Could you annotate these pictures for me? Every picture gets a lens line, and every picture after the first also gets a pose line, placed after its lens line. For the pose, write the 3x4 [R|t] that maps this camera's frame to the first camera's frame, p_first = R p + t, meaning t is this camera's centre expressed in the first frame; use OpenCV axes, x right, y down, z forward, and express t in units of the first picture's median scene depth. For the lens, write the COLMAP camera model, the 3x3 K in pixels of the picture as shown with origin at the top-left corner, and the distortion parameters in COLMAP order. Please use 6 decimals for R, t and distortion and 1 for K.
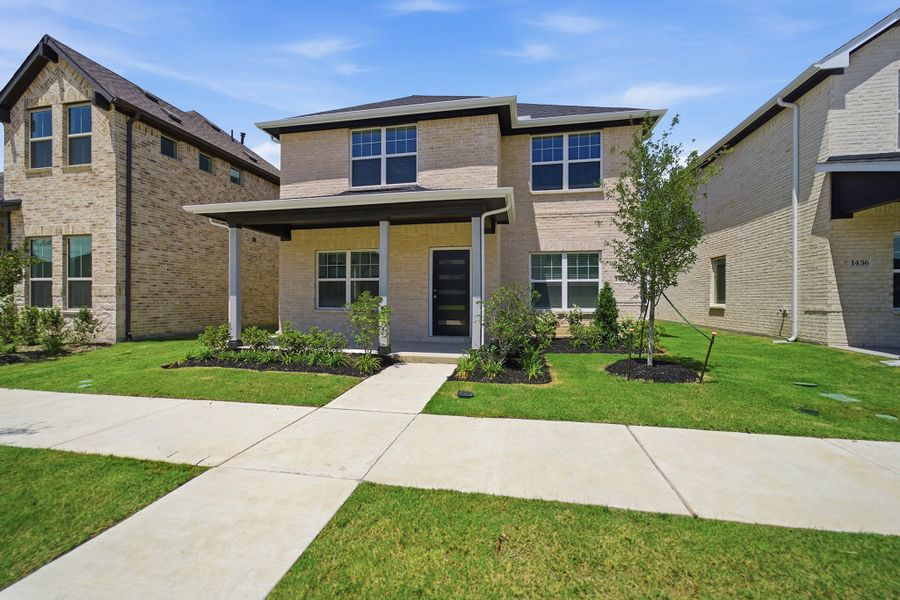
lens RADIAL K [[382.2, 0, 456.9], [0, 382.2, 296.7], [0, 0, 1]] dist [-0.005419, 0.004746]
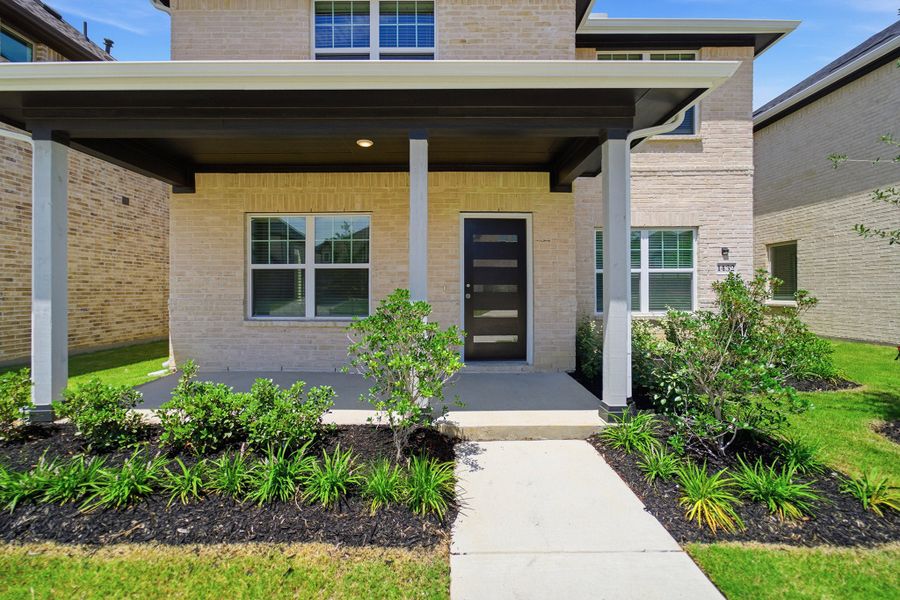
lens RADIAL K [[382.2, 0, 458.0], [0, 382.2, 291.4], [0, 0, 1]] dist [-0.005419, 0.004746]
pose [[0.980712, -0.004472, 0.195406, -0.185246], [0.002838, 0.999959, 0.008640, -0.012413], [-0.195437, -0.007918, 0.980684, 0.421256]]
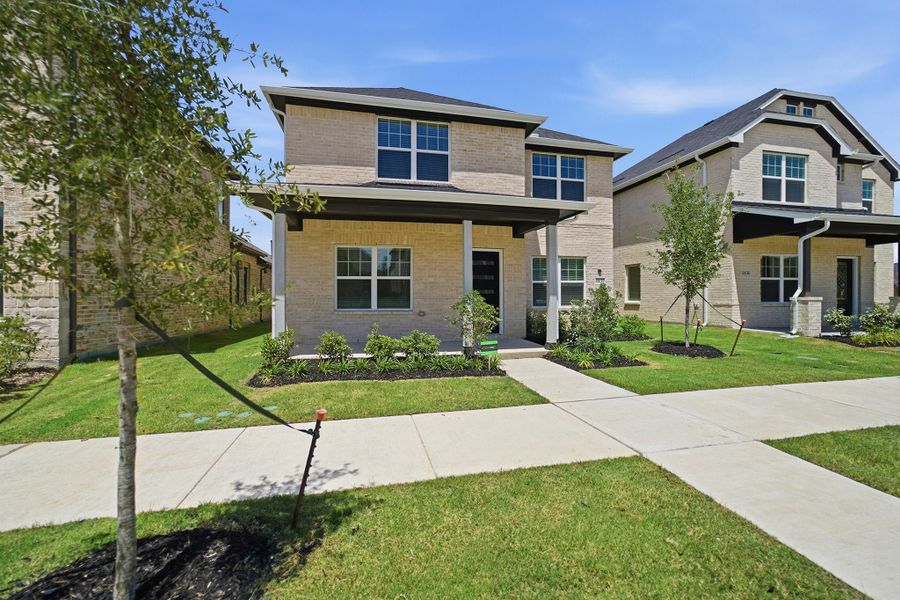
lens RADIAL K [[382.2, 0, 461.3], [0, 382.2, 295.0], [0, 0, 1]] dist [-0.005419, 0.004746]
pose [[0.907179, -0.002965, 0.420735, -0.496462], [0.004555, 0.999986, -0.002776, 0.000100], [-0.420720, 0.004435, 0.907180, 0.079181]]
